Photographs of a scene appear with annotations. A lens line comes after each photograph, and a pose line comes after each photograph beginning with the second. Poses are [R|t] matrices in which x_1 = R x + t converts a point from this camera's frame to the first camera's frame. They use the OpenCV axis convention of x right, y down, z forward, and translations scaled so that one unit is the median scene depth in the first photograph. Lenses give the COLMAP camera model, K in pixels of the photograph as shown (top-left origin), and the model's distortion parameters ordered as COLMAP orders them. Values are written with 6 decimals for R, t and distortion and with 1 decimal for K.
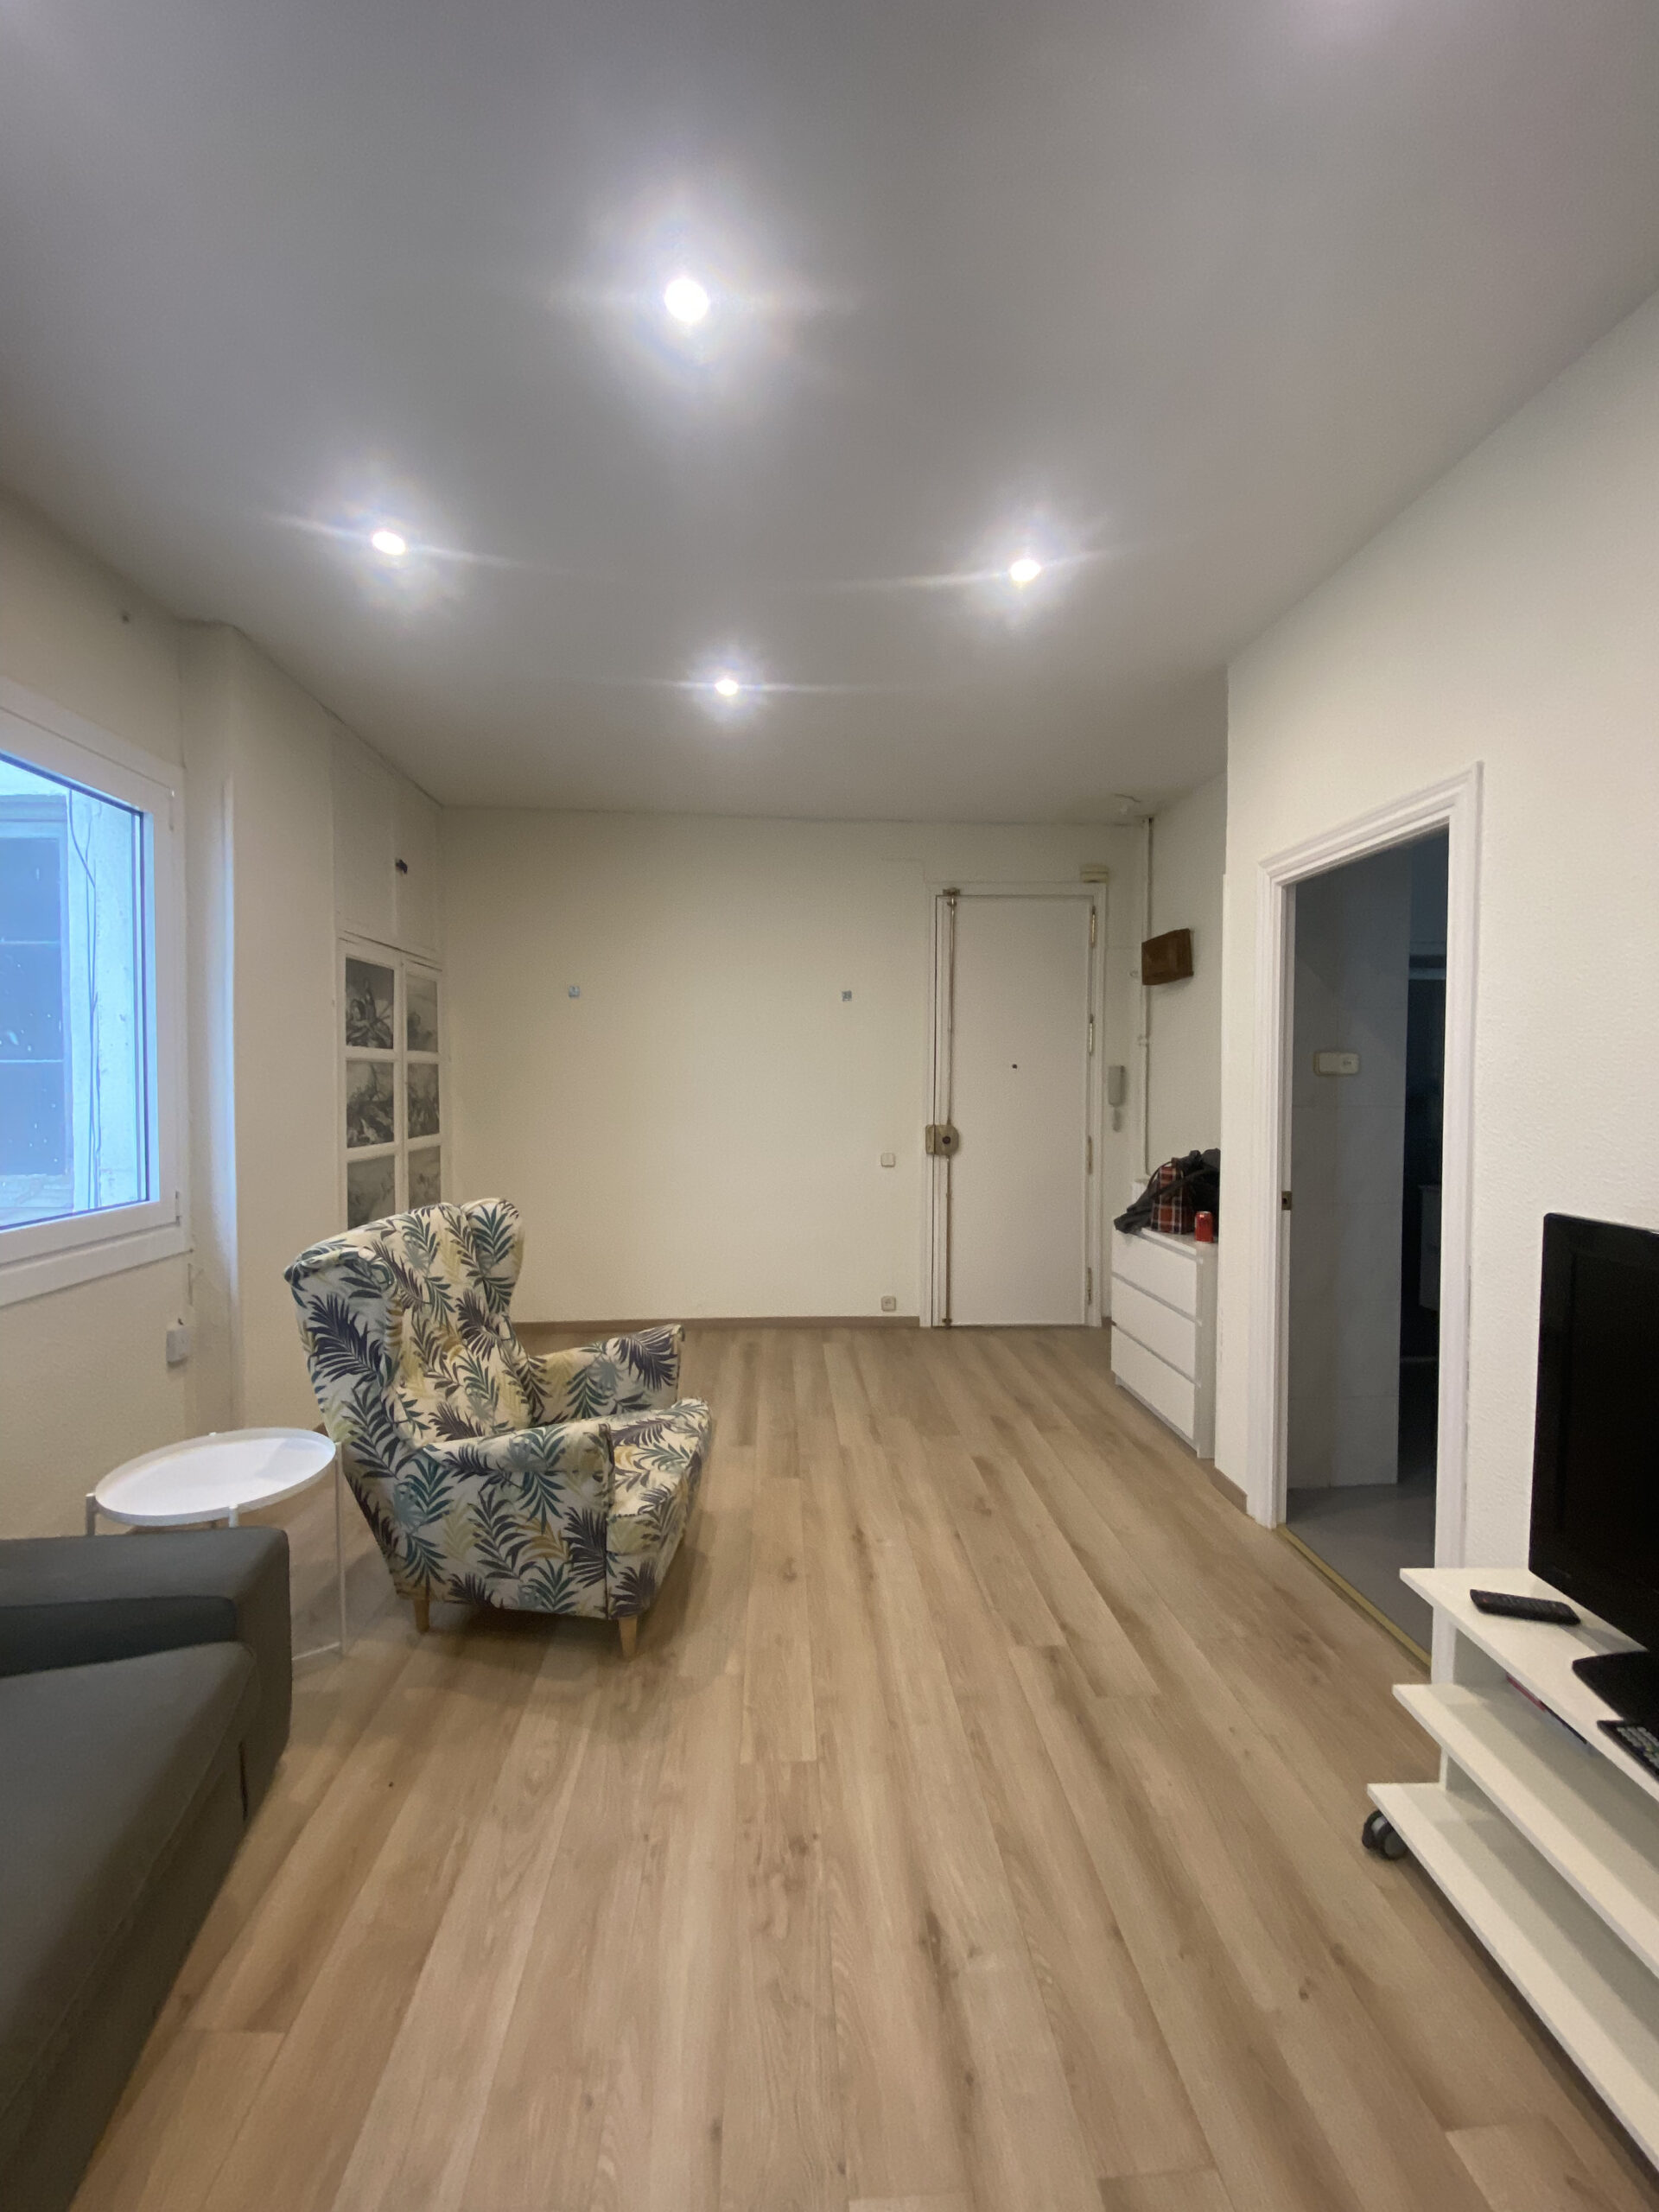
lens RADIAL K [[900.3, 0, 830.2], [0, 900.3, 1101.7], [0, 0, 1]] dist [0.004734, -0.011603]
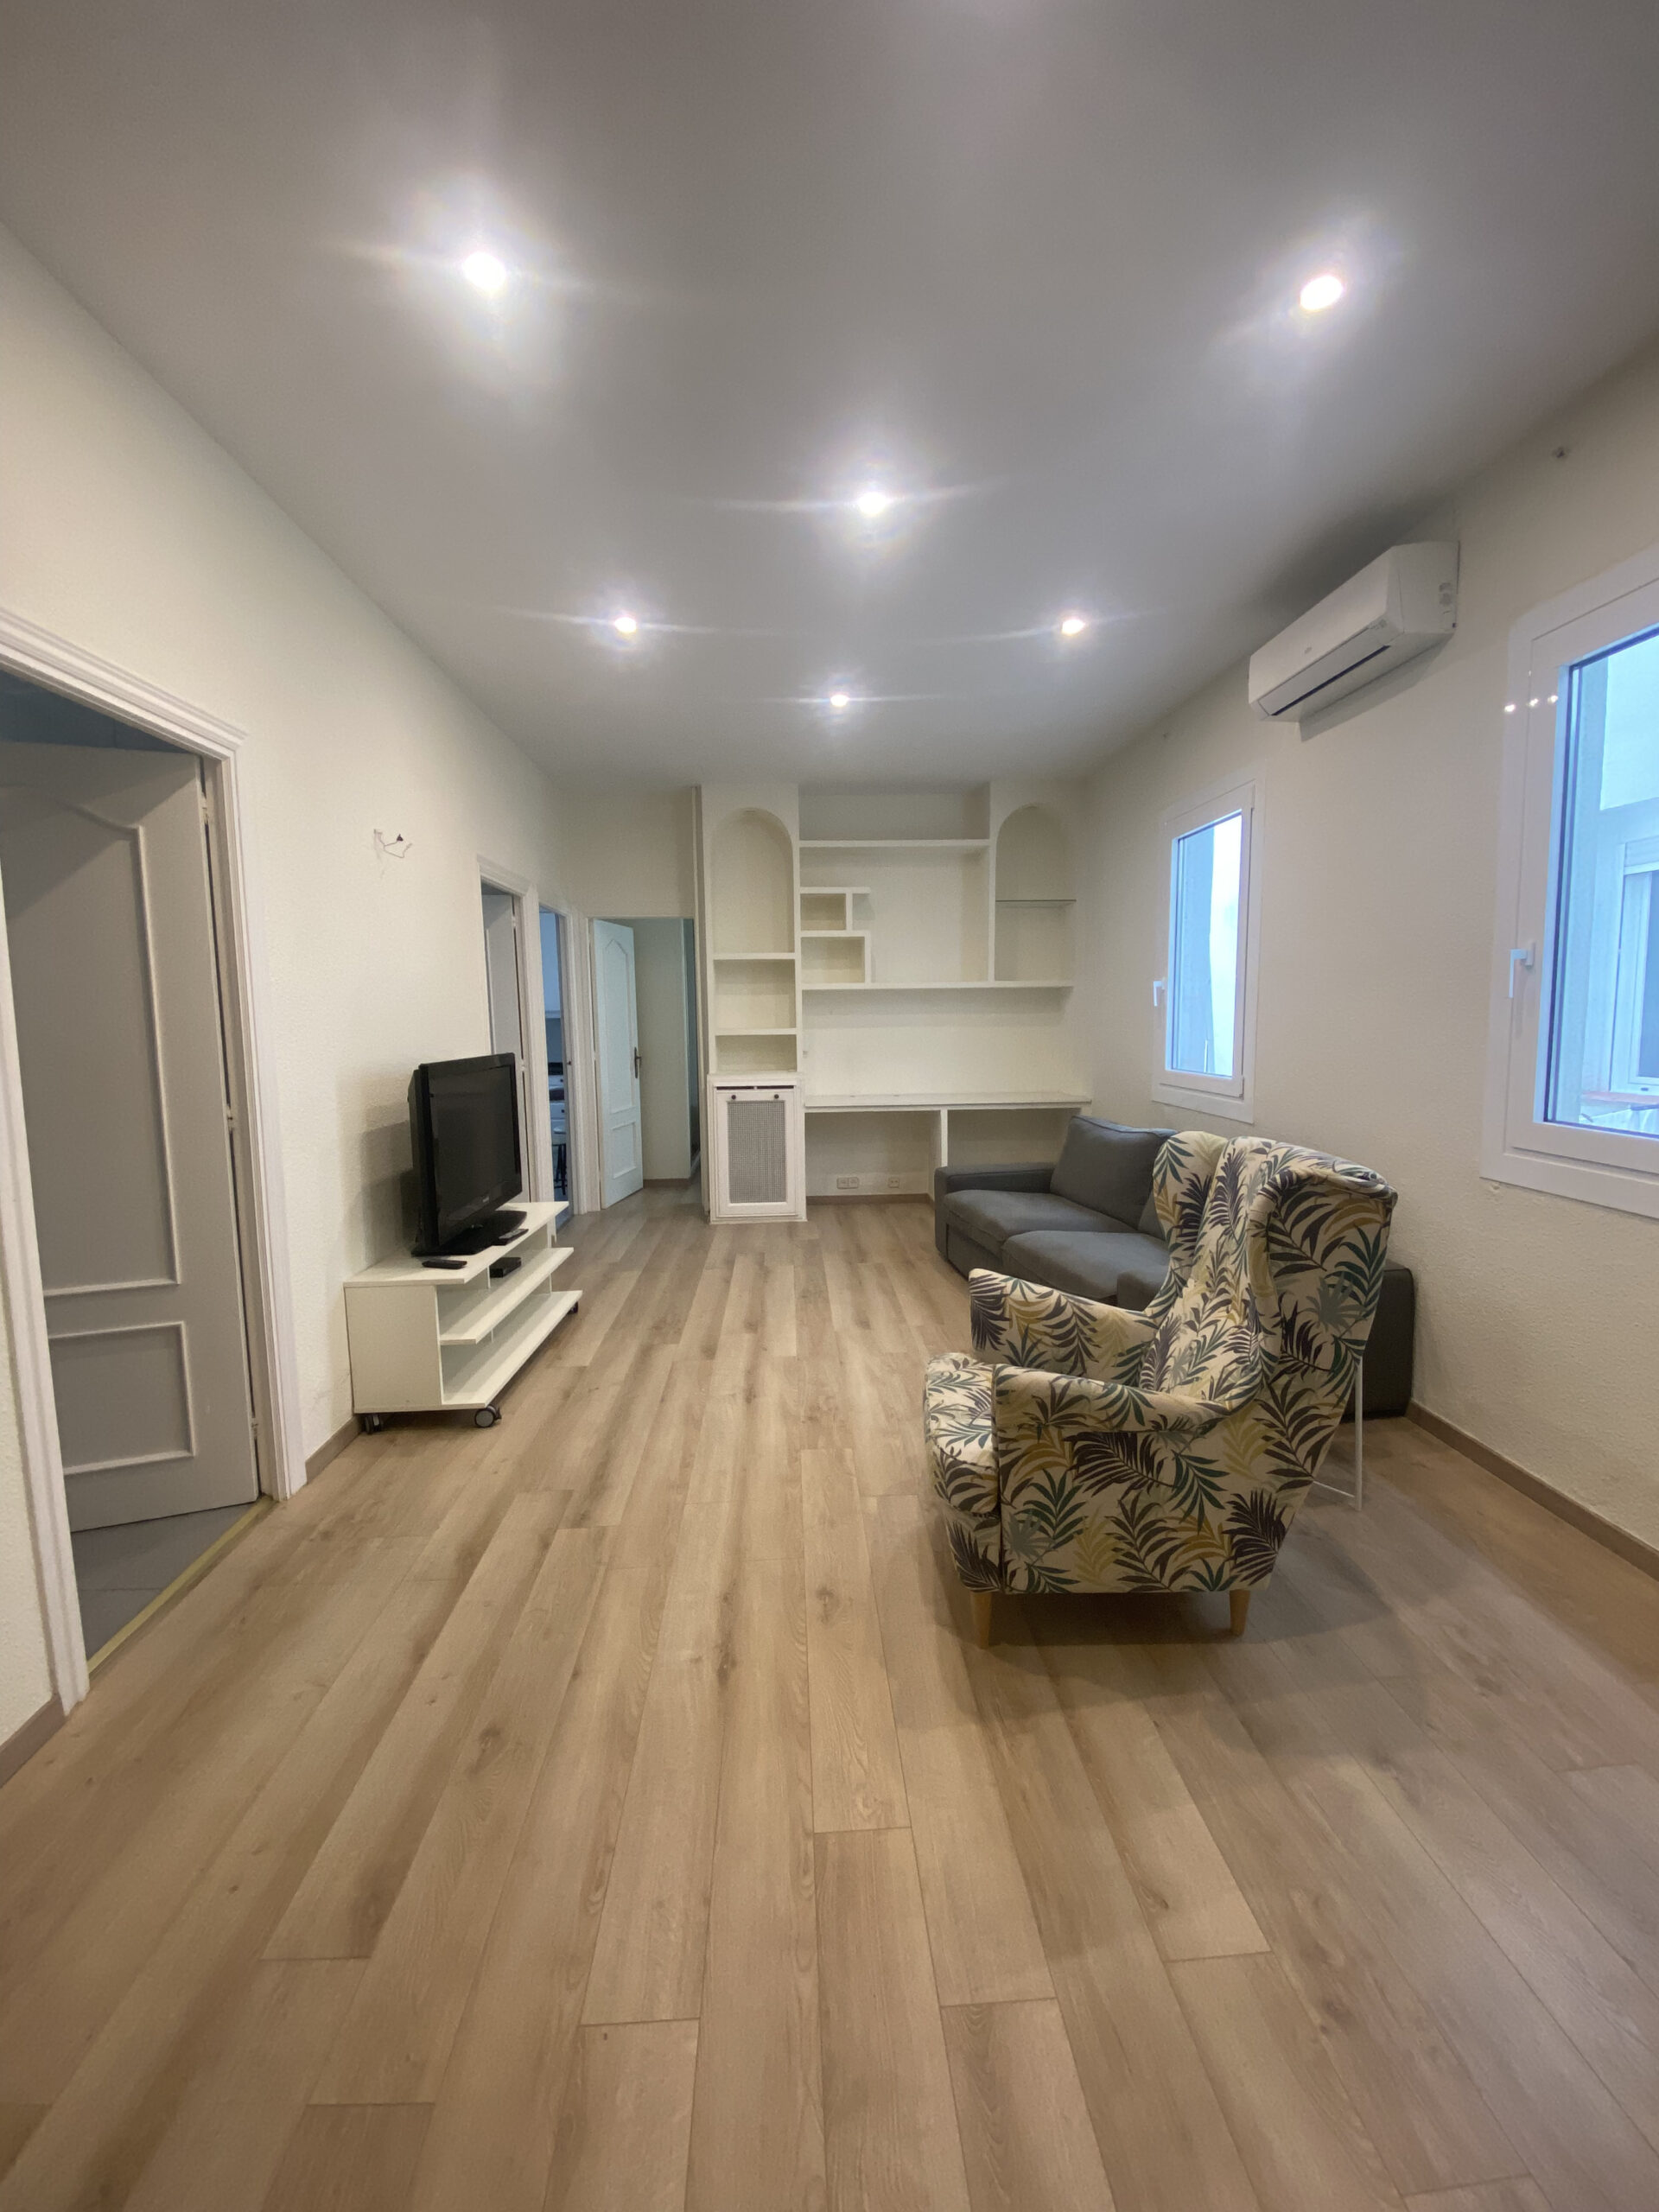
lens RADIAL K [[900.3, 0, 830.9], [0, 900.3, 1109.9], [0, 0, 1]] dist [0.004734, -0.011603]
pose [[-0.999925, 0.005223, 0.011054, -0.067171], [0.006654, 0.991006, 0.133655, -0.021171], [-0.010257, 0.133718, -0.990966, 1.926102]]
